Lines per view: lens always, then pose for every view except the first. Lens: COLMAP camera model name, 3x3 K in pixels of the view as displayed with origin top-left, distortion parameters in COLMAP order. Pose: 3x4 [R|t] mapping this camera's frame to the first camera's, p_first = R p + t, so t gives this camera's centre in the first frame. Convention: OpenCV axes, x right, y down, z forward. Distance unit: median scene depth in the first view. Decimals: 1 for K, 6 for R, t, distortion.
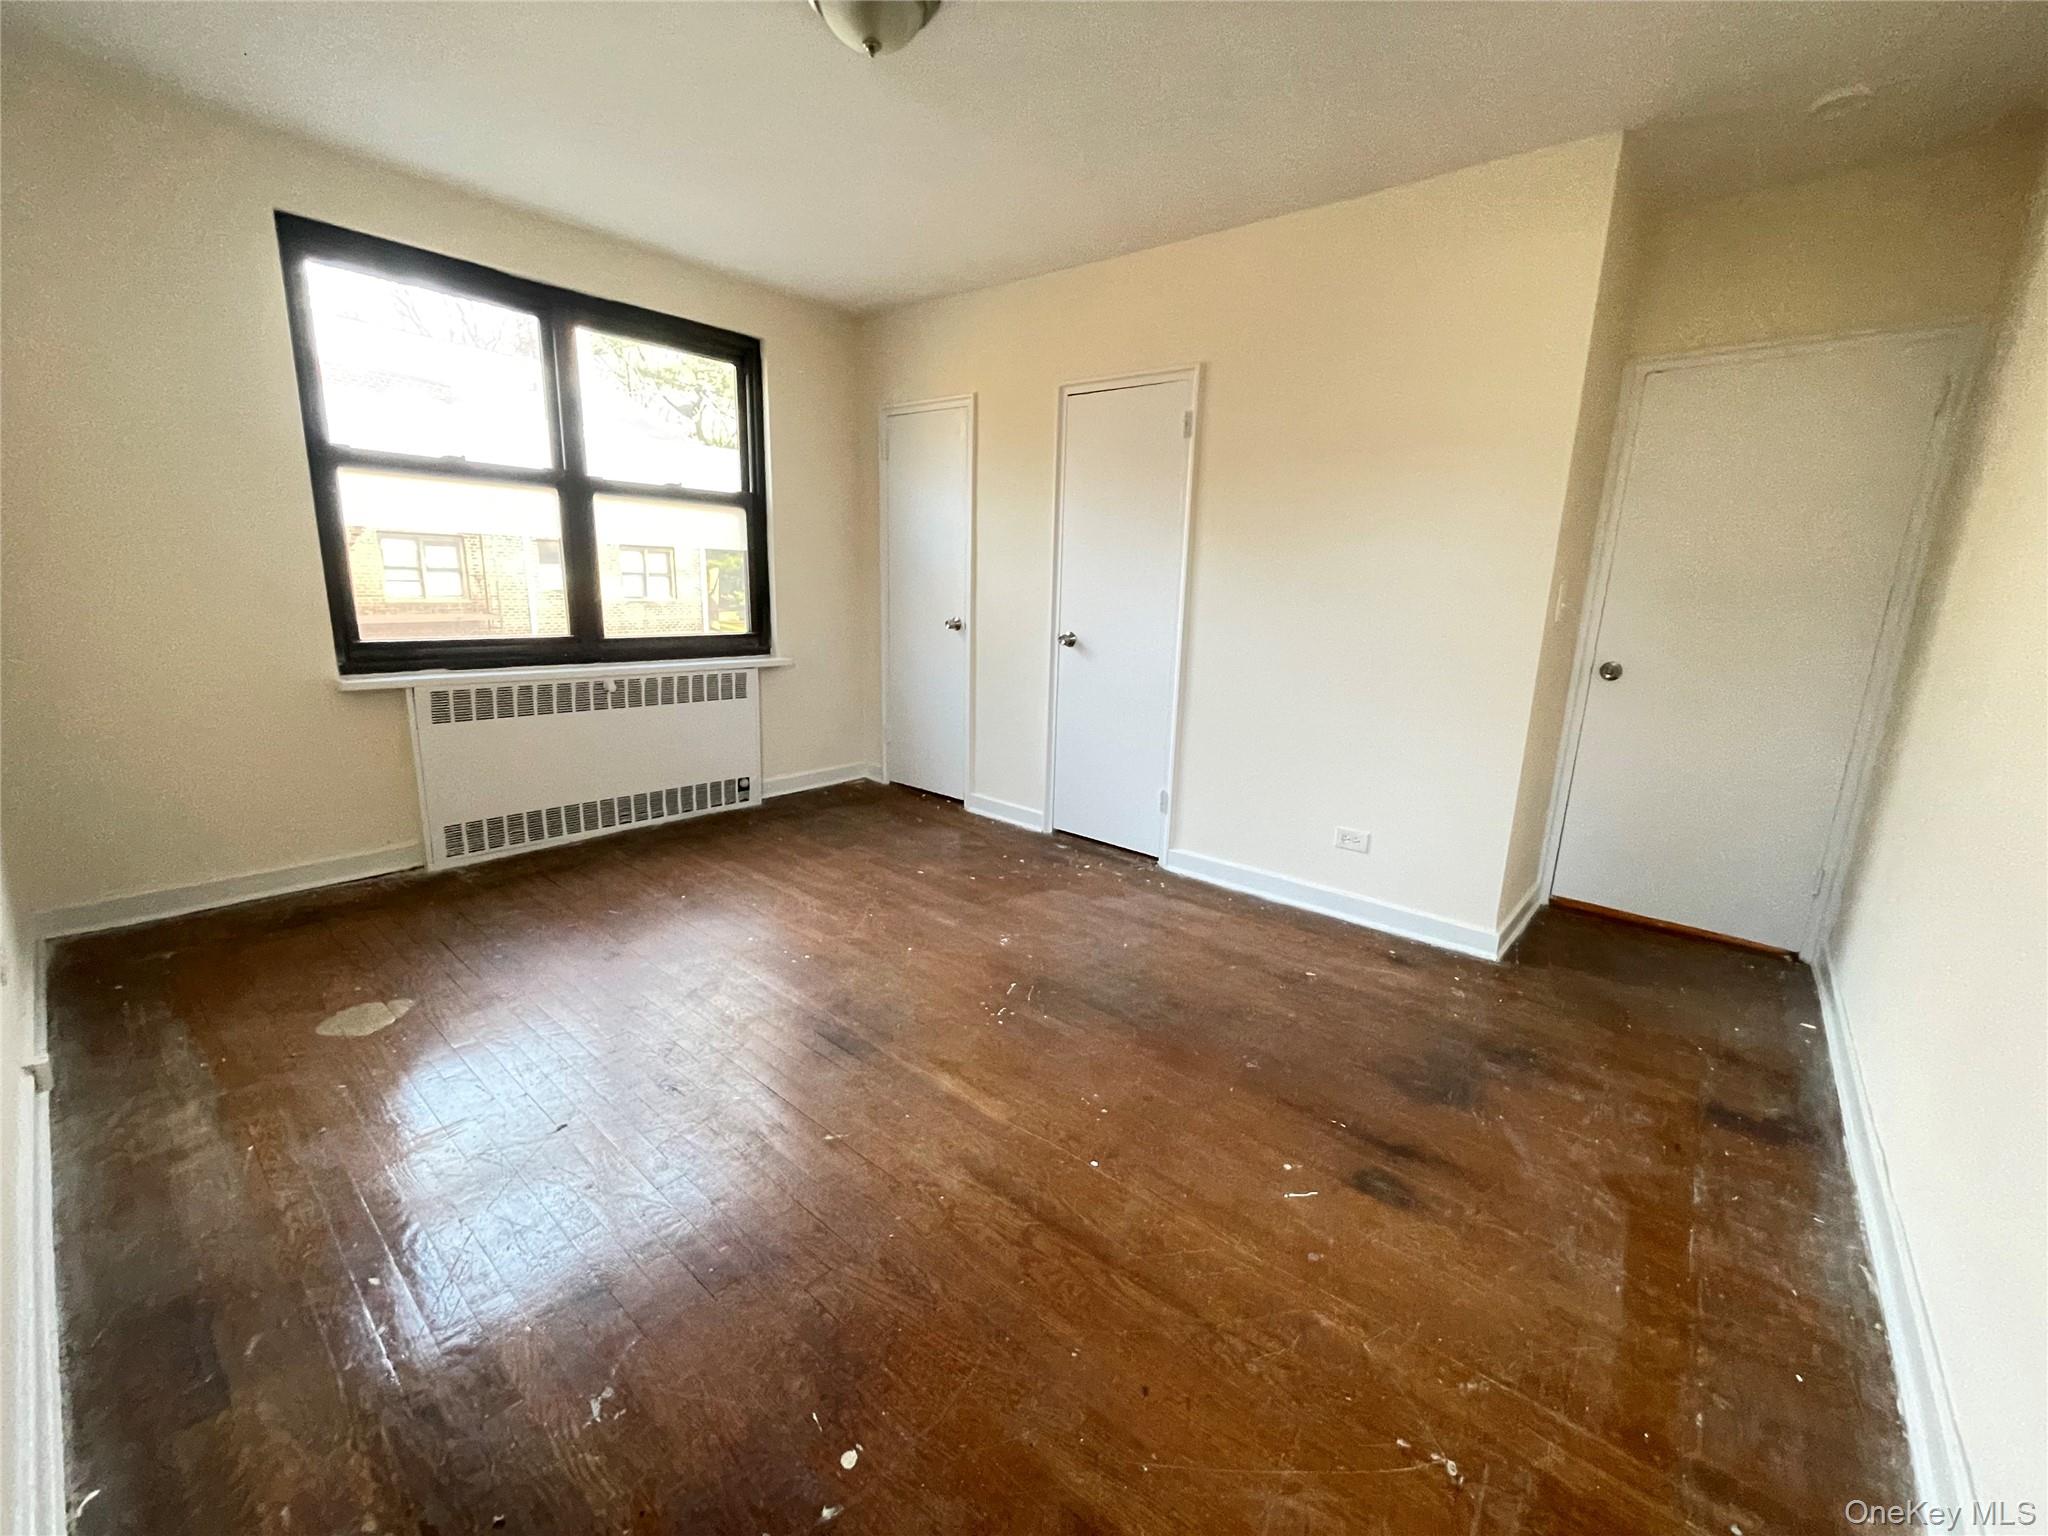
lens RADIAL K [[827.7, 0, 1023.7], [0, 827.7, 770.4], [0, 0, 1]] dist [-0.001786, -0.000784]
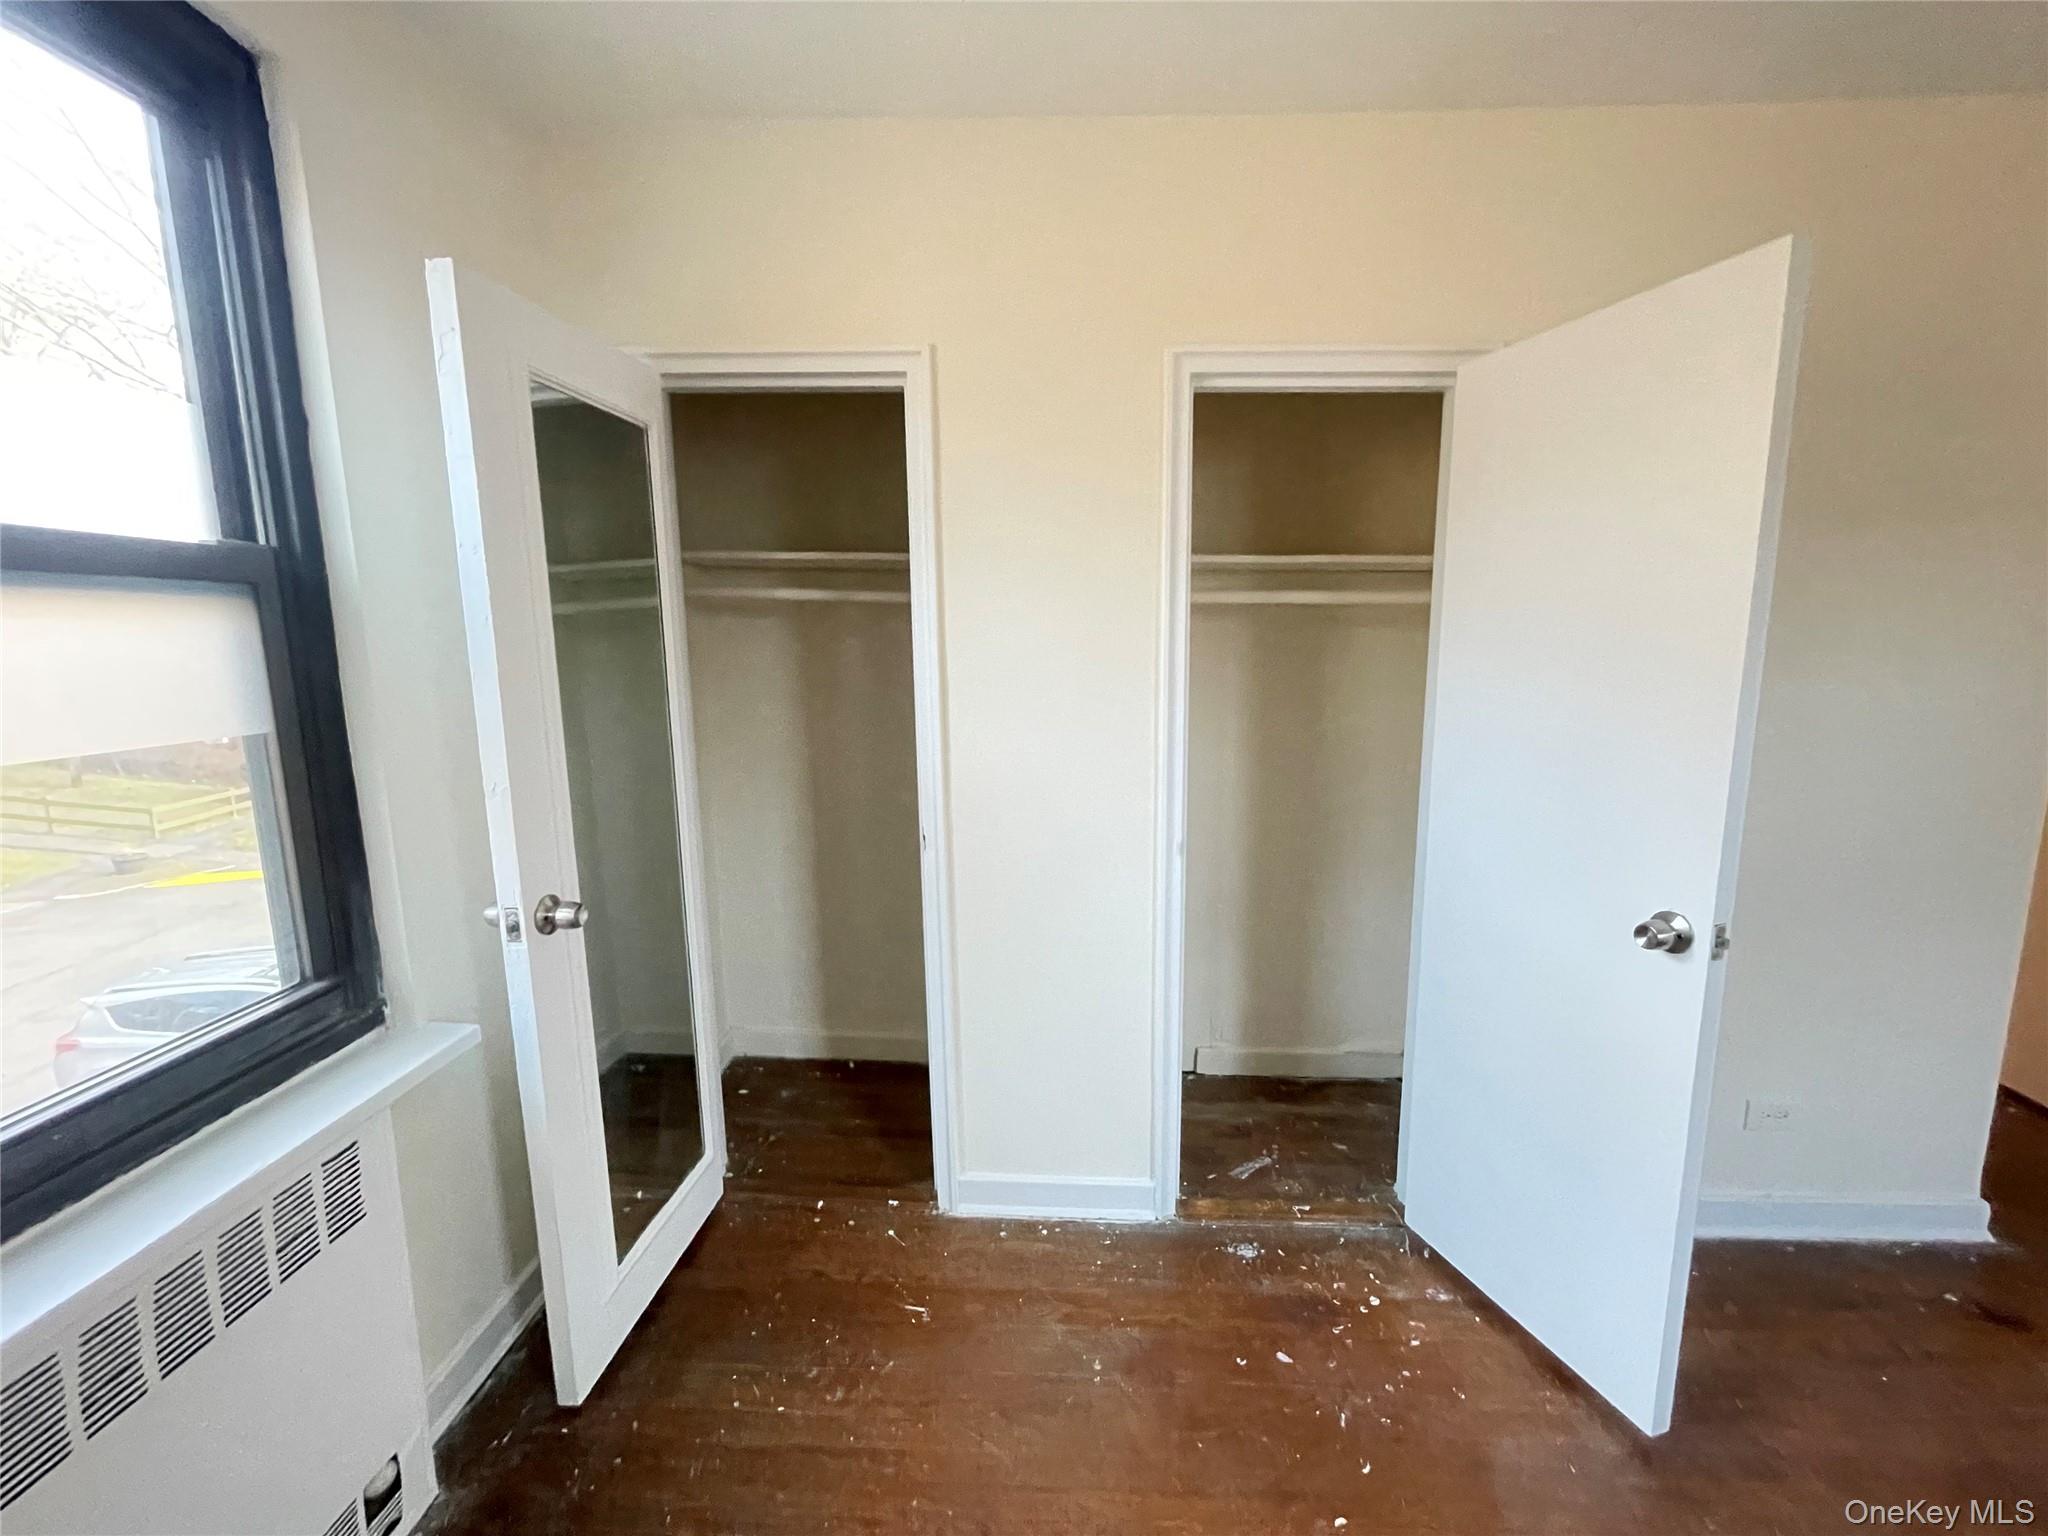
lens RADIAL K [[827.7, 0, 1023.5], [0, 827.7, 772.7], [0, 0, 1]] dist [-0.001786, -0.000784]
pose [[0.787909, -0.135871, 0.600615, -0.405913], [0.170202, 0.985409, -0.000358, -0.274921], [-0.591803, 0.102508, 0.799538, 0.801600]]
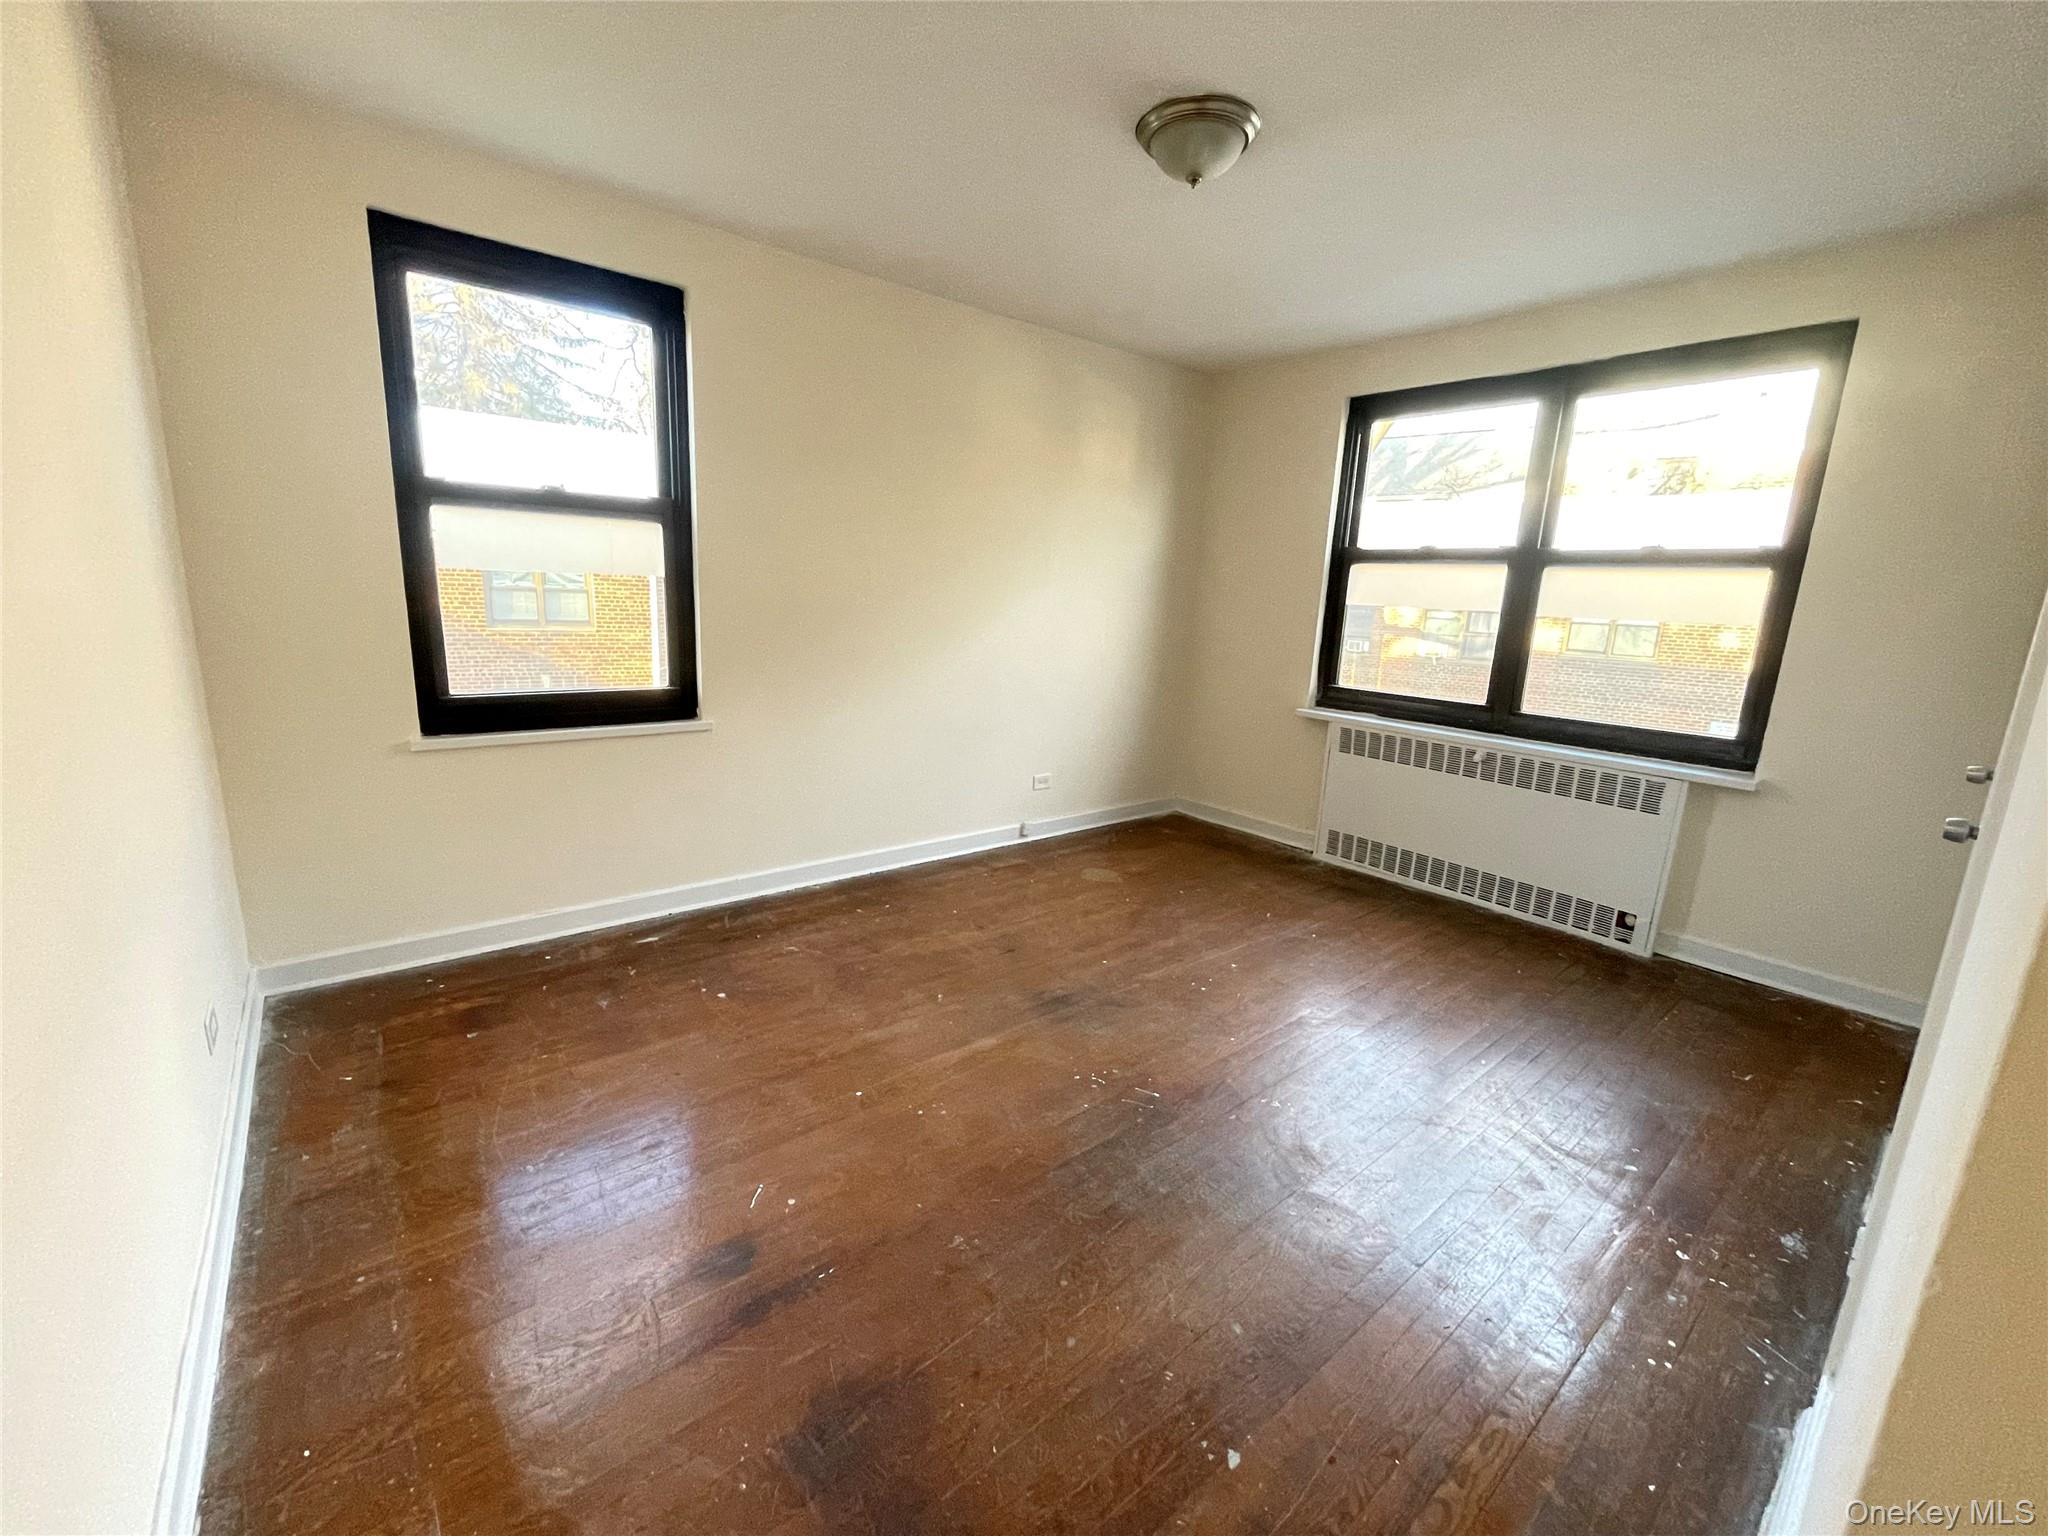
lens RADIAL K [[827.7, 0, 1018.6], [0, 827.7, 762.6], [0, 0, 1]] dist [-0.001786, -0.000784]
pose [[-0.178363, 0.165857, -0.969886, 0.663620], [-0.261097, 0.942378, 0.209168, -0.184527], [0.948691, 0.290542, -0.124780, 0.697058]]
